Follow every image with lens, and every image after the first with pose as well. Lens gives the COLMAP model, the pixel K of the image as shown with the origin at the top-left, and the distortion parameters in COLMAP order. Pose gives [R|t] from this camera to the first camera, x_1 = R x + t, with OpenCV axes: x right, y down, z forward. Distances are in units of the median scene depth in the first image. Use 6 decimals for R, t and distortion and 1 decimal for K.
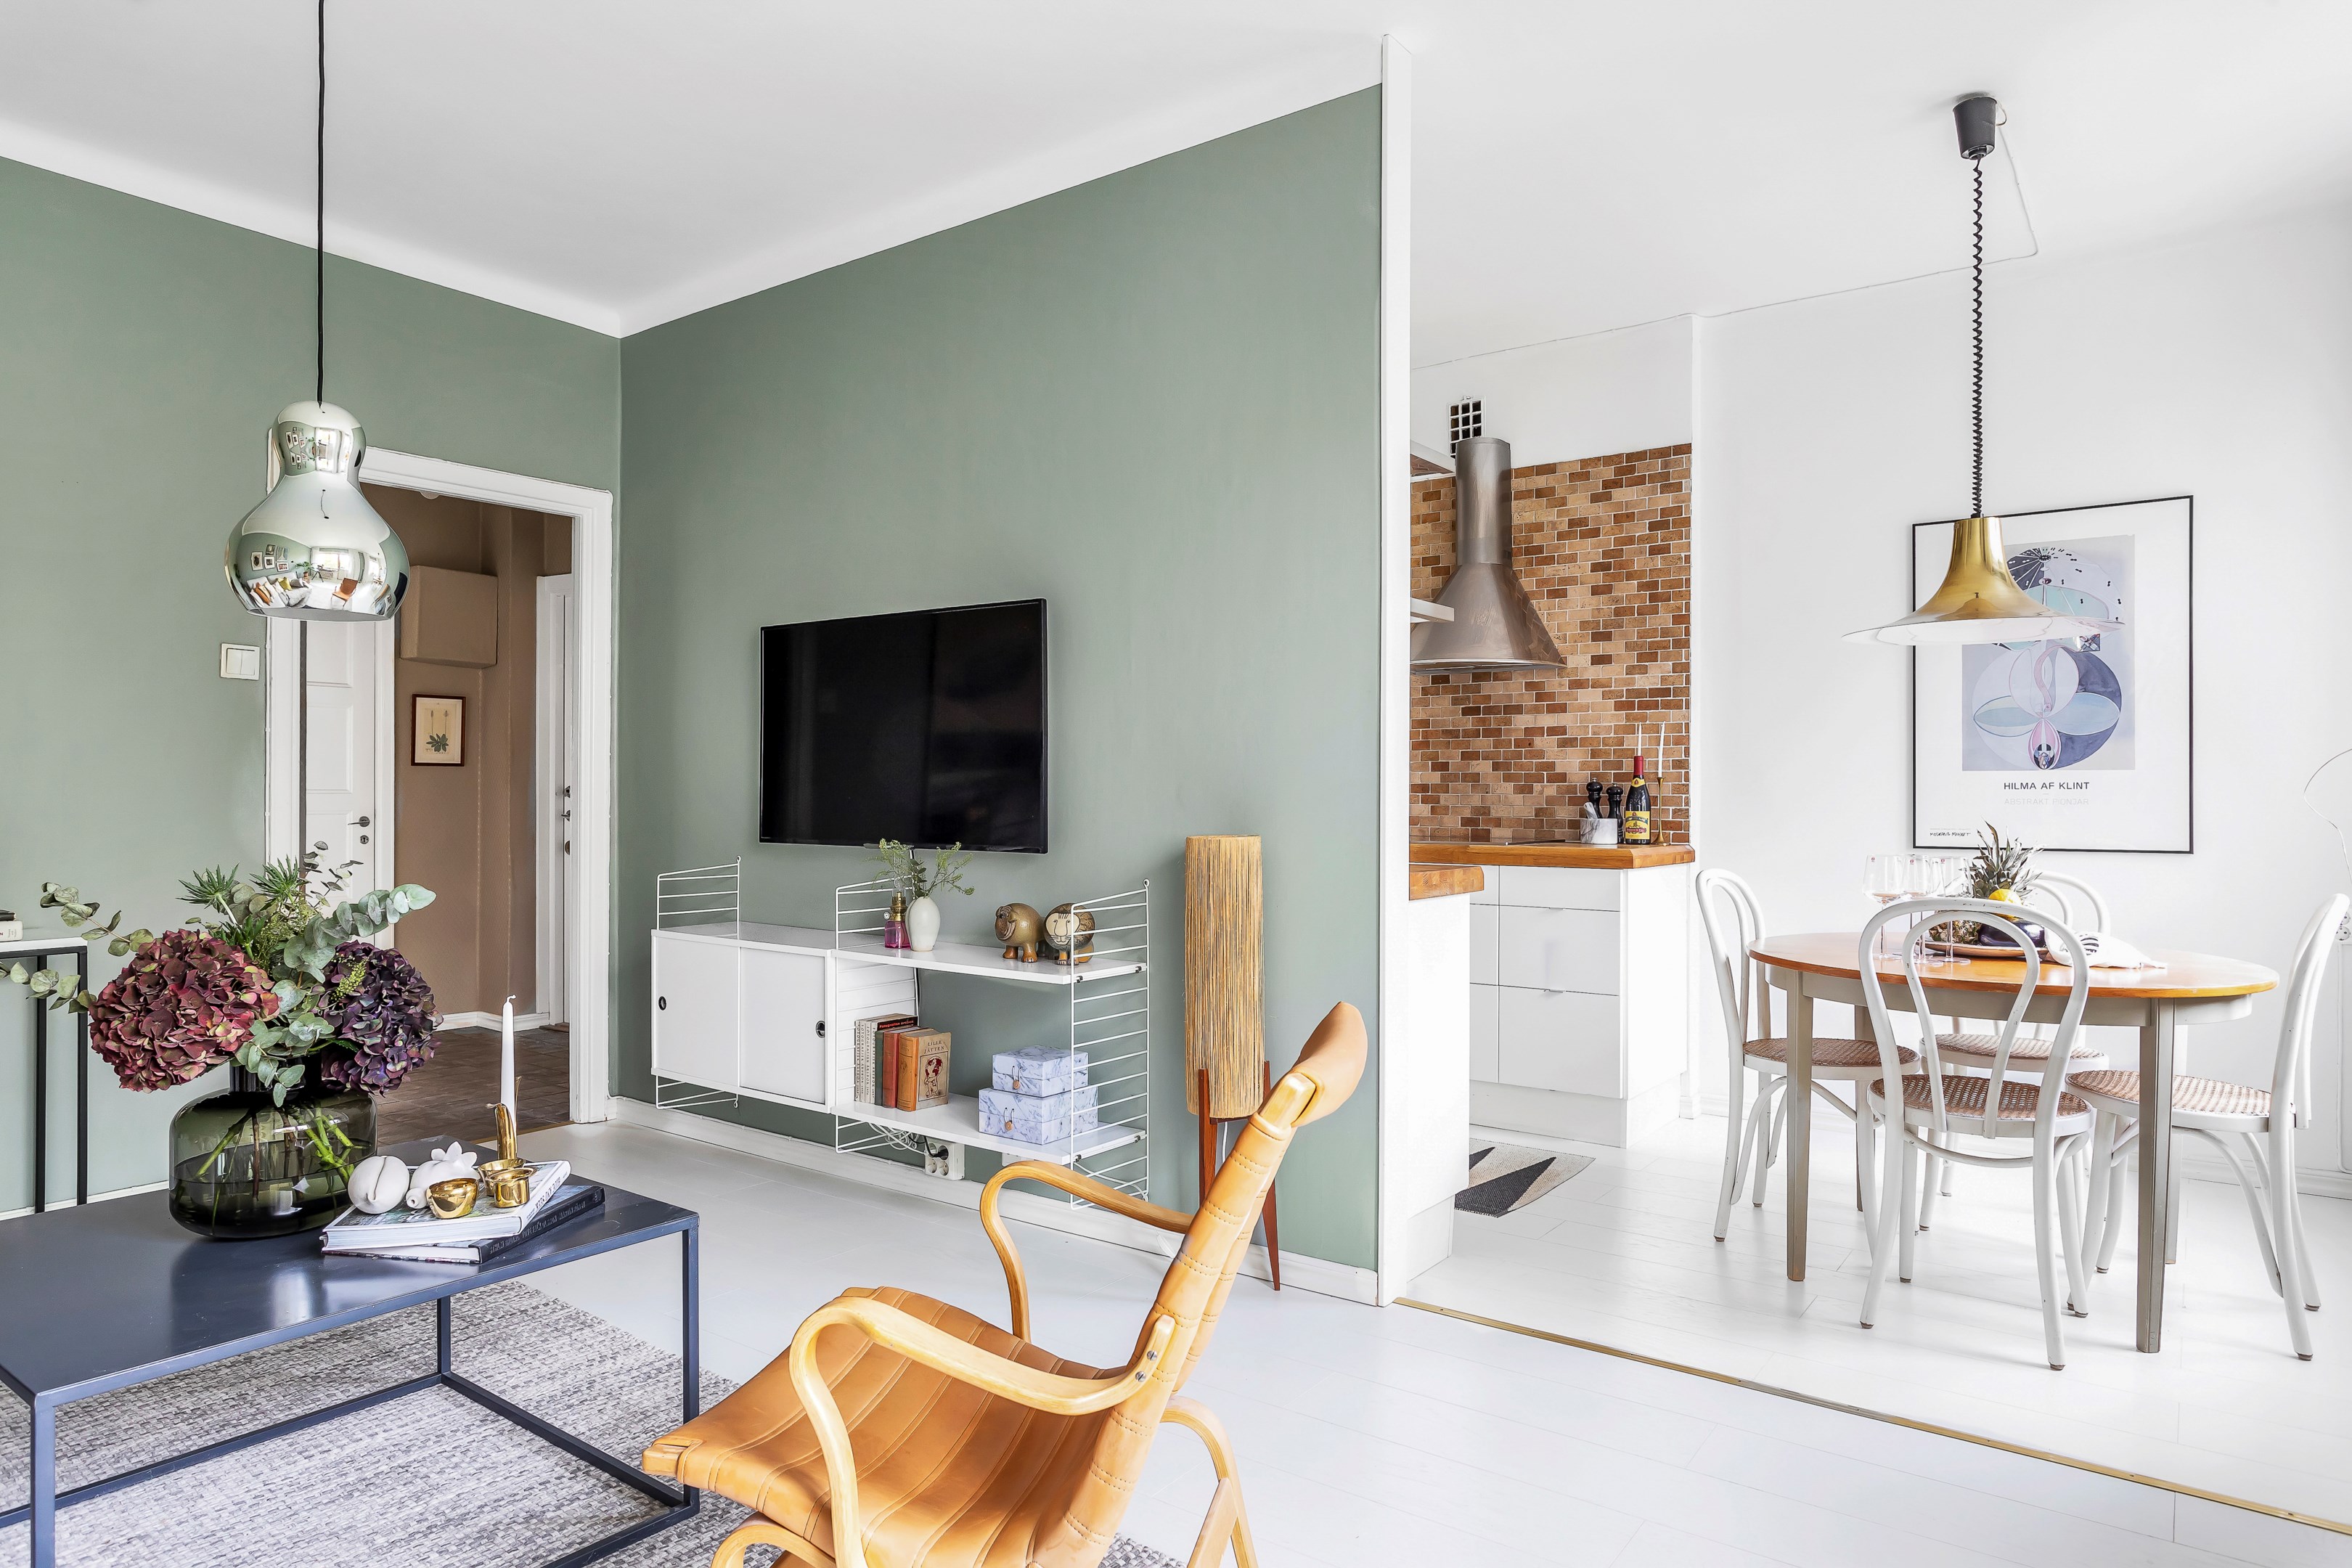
lens RADIAL K [[1436.4, 0, 1191.5], [0, 1436.4, 780.3], [0, 0, 1]] dist [-0.023990, 0.004023]
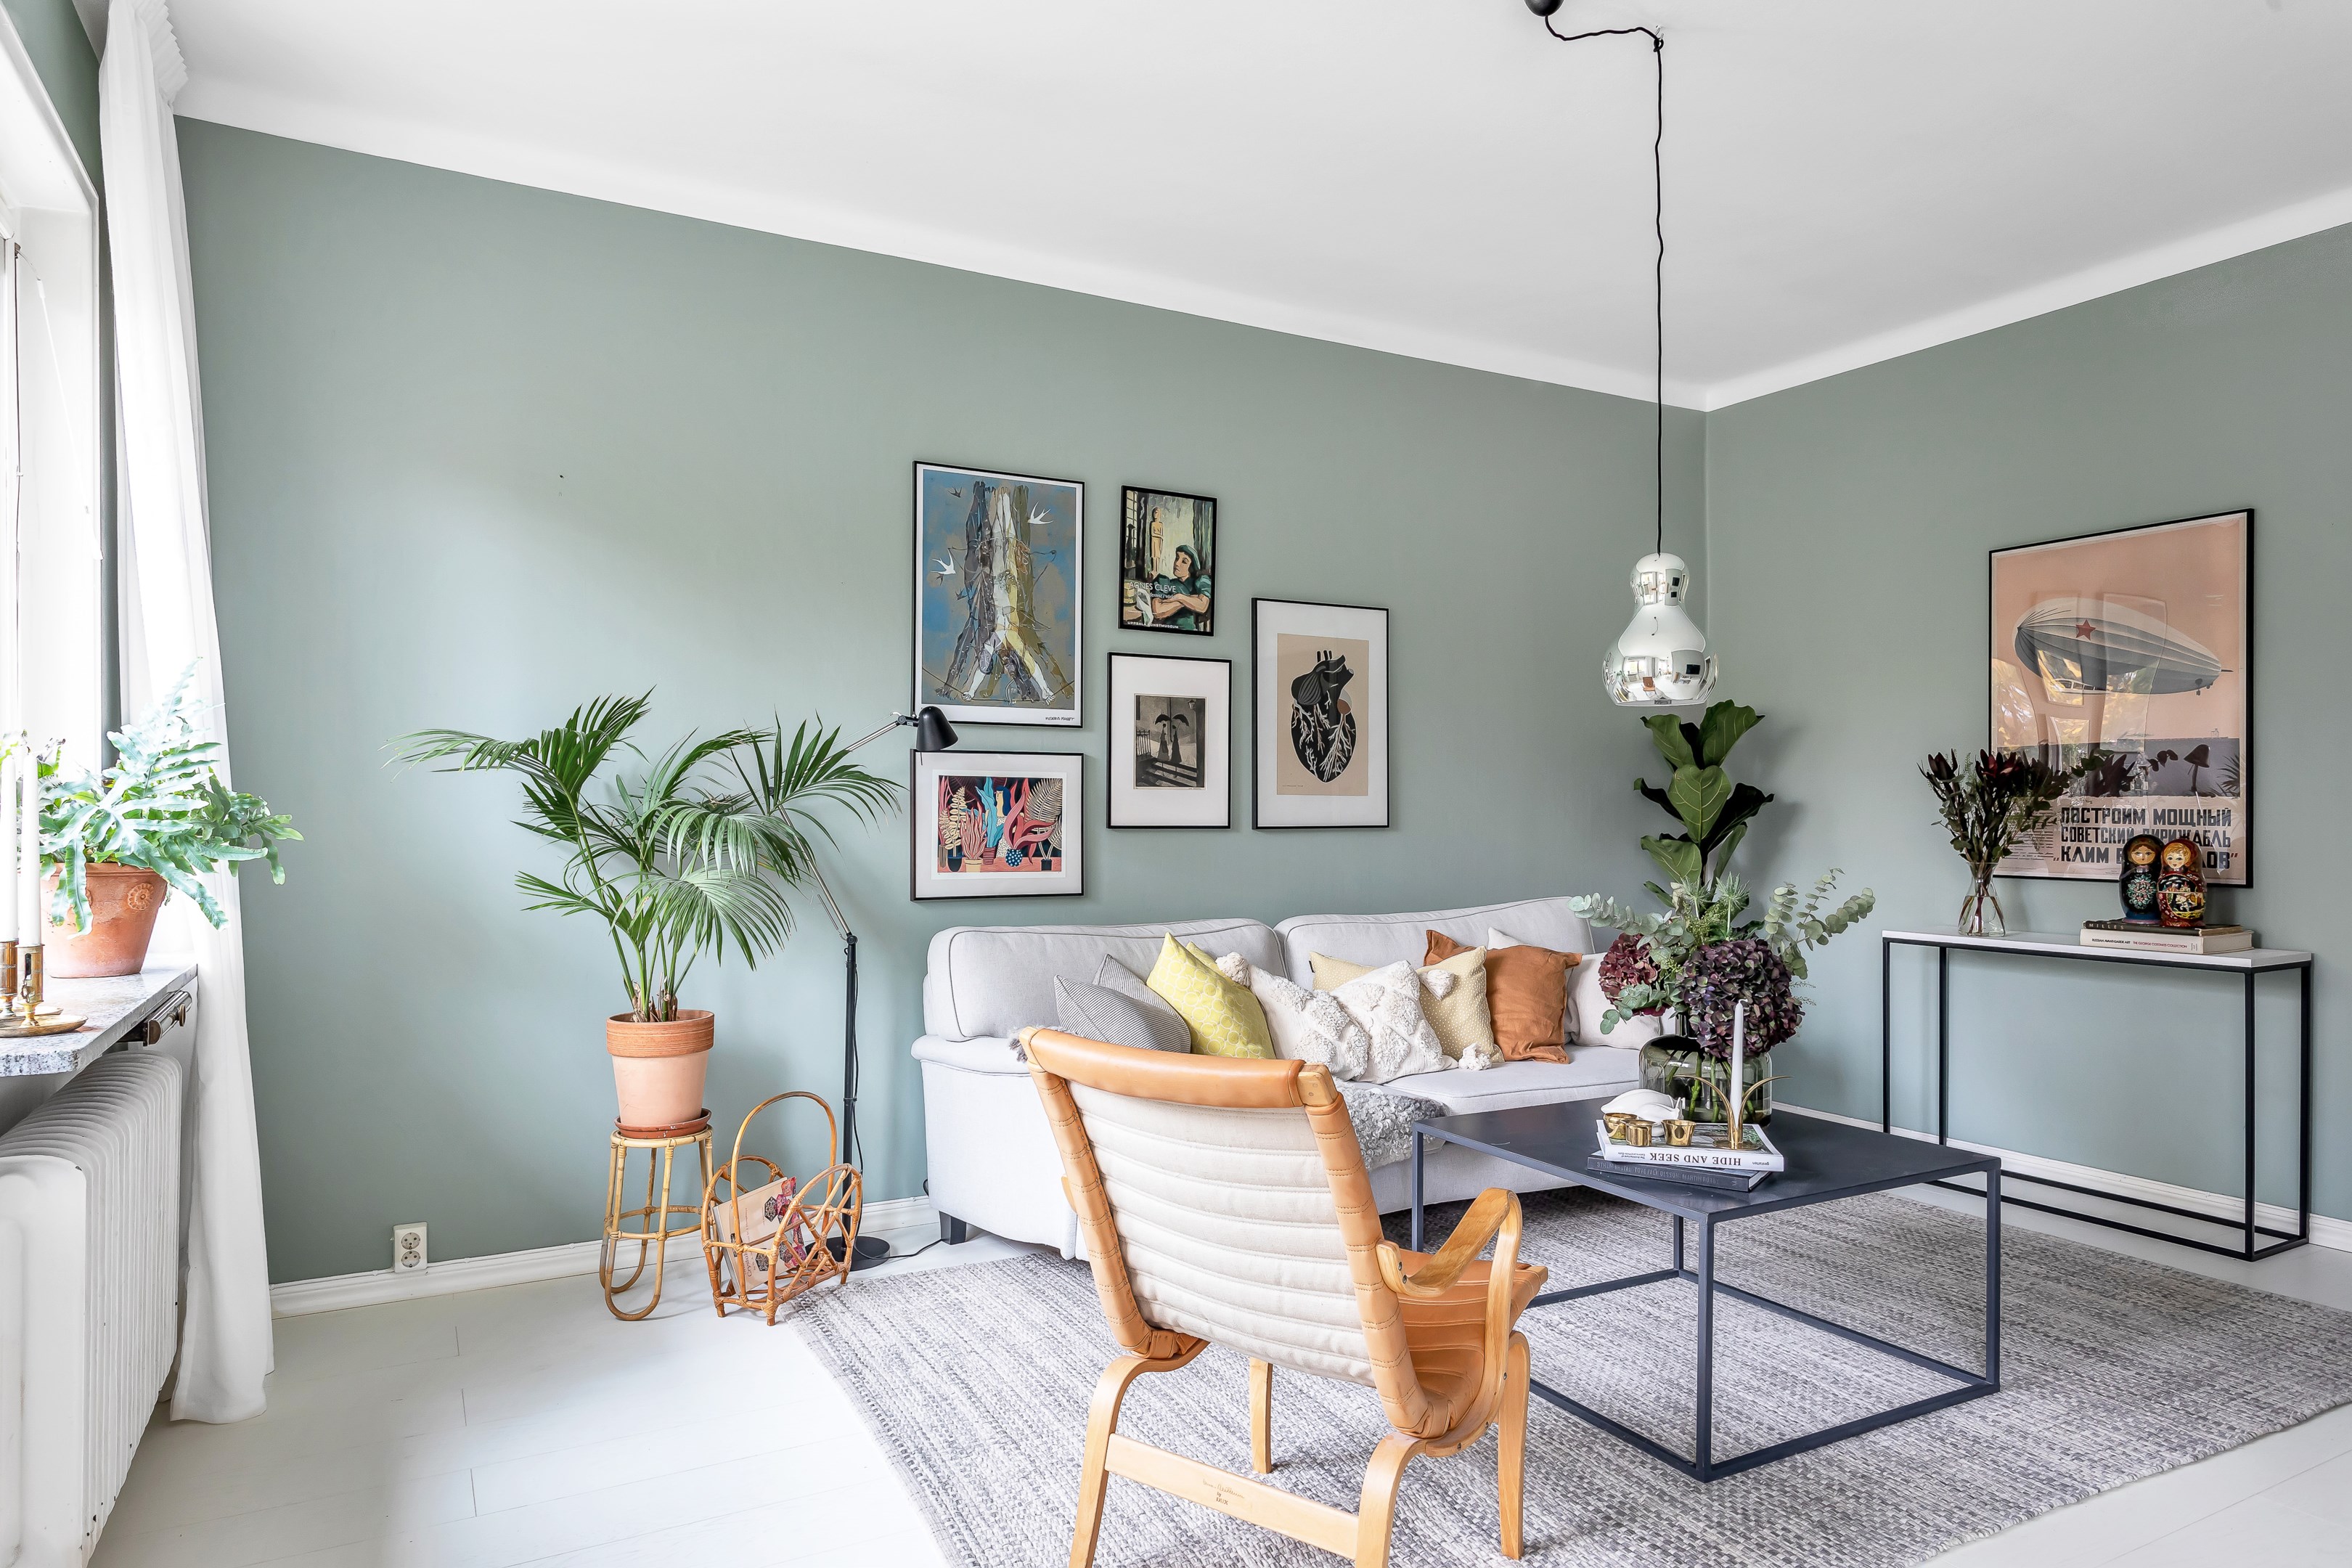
lens RADIAL K [[1436.4, 0, 1180.9], [0, 1436.4, 798.8], [0, 0, 1]] dist [-0.023990, 0.004023]
pose [[-0.444125, -0.008654, -0.895923, 0.761886], [0.000655, 0.999950, -0.009983, -0.005559], [0.895964, -0.005020, -0.444097, 1.035873]]
